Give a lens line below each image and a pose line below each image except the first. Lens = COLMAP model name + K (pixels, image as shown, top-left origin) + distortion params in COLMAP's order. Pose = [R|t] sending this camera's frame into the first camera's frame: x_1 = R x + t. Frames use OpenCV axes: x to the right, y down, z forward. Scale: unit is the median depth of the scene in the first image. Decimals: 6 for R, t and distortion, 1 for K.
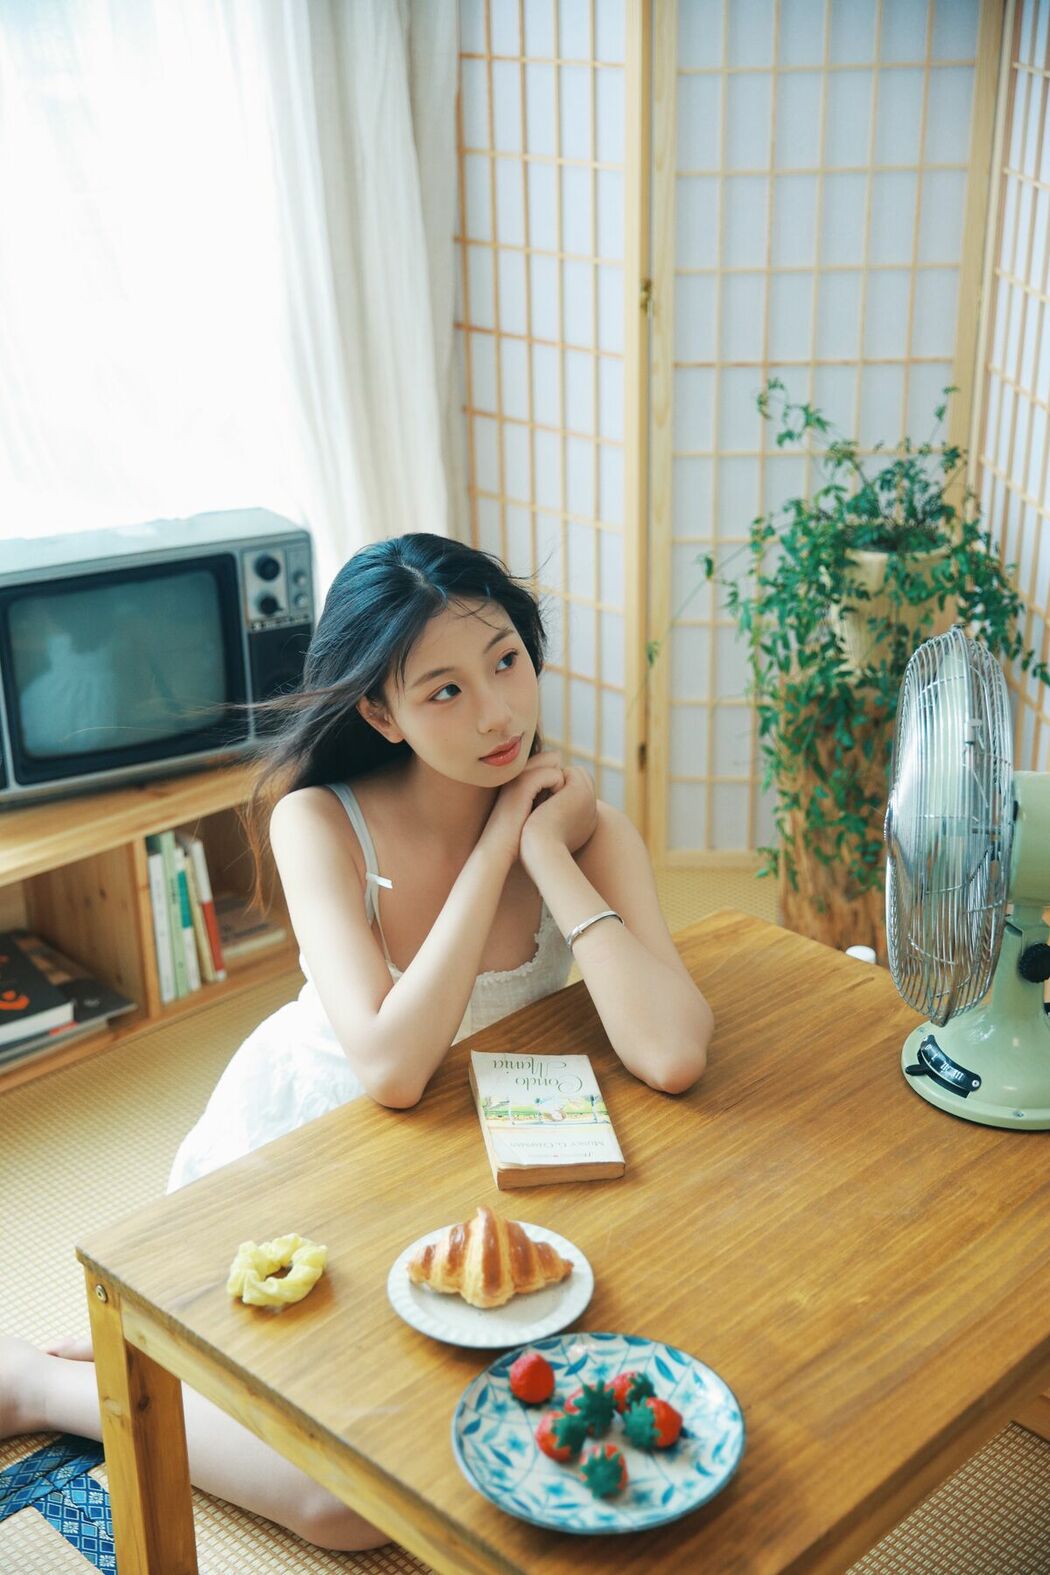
lens RADIAL K [[2048.3, 0, 532.1], [0, 2048.3, 827.9], [0, 0, 1]] dist [0.077721, 0.000000]
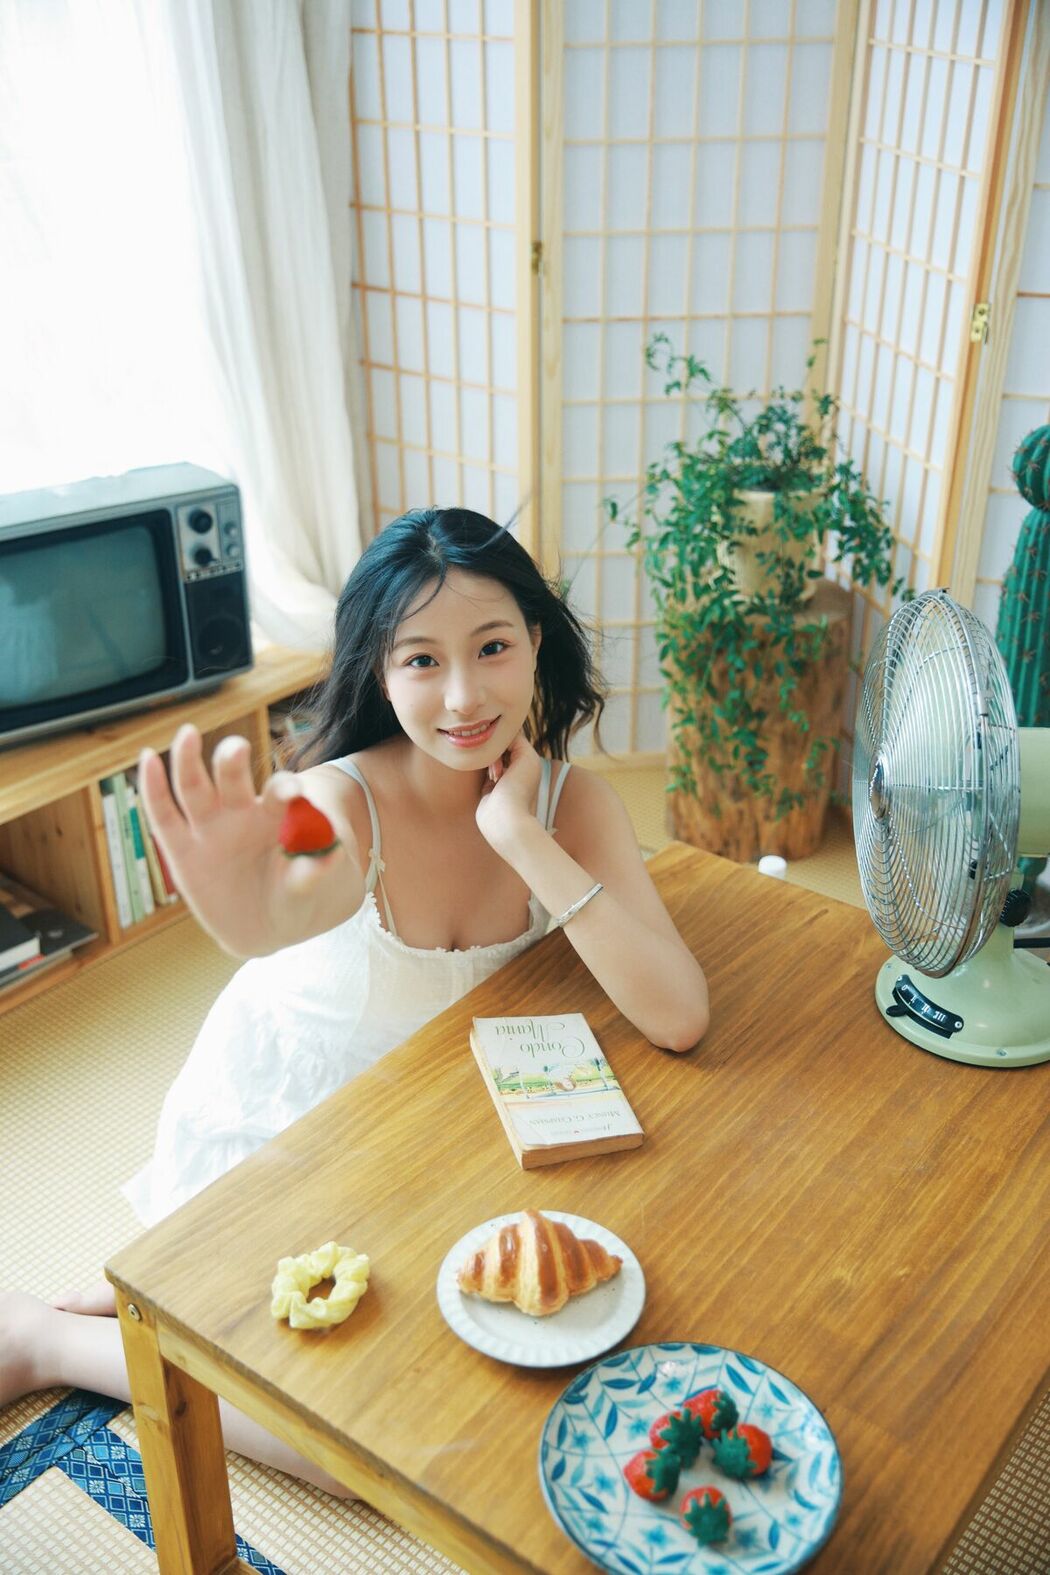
lens RADIAL K [[1608.6, 0, 526.1], [0, 1608.6, 788.8], [0, 0, 1]] dist [0.019781, 0.000000]
pose [[0.992975, -0.046734, 0.108707, -0.059317], [0.038816, 0.996513, 0.073855, -0.044195], [-0.111779, -0.069116, 0.991327, 0.146770]]
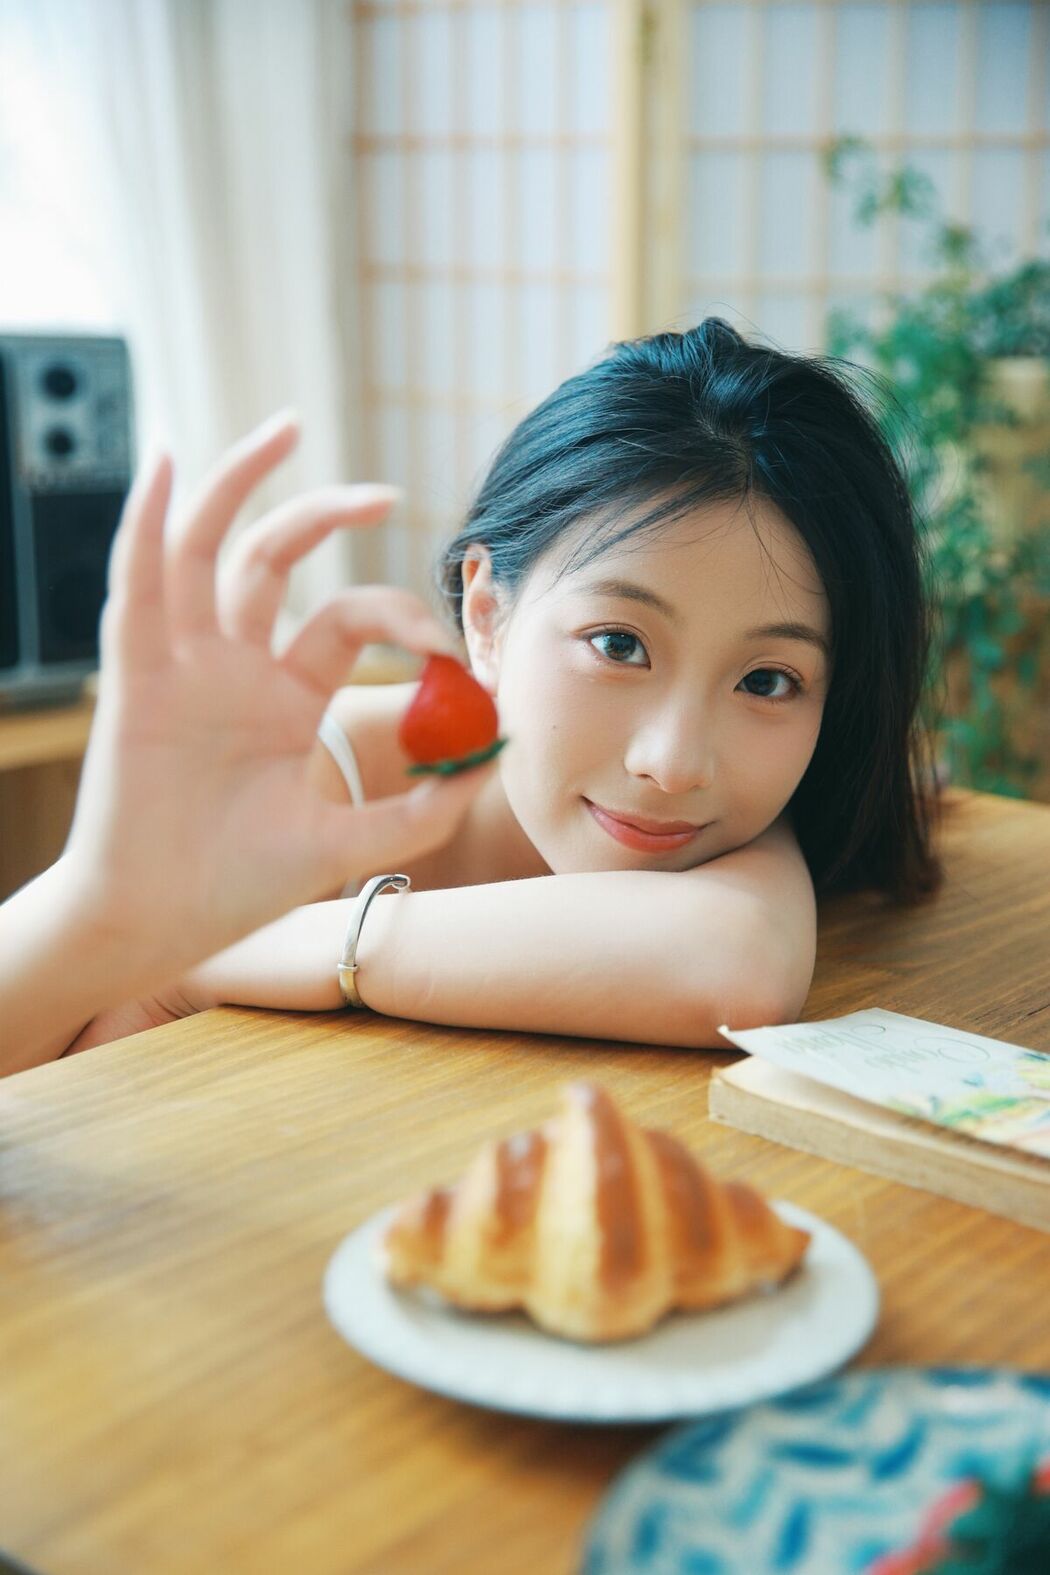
lens RADIAL K [[2277.7, 0, 510.7], [0, 2277.7, 799.9], [0, 0, 1]] dist [0.059418, 0.000000]
pose [[0.997980, -0.000362, 0.063529, -0.037388], [0.011608, 0.984188, -0.176748, 0.122520], [-0.062461, 0.177128, 0.982204, 0.338268]]
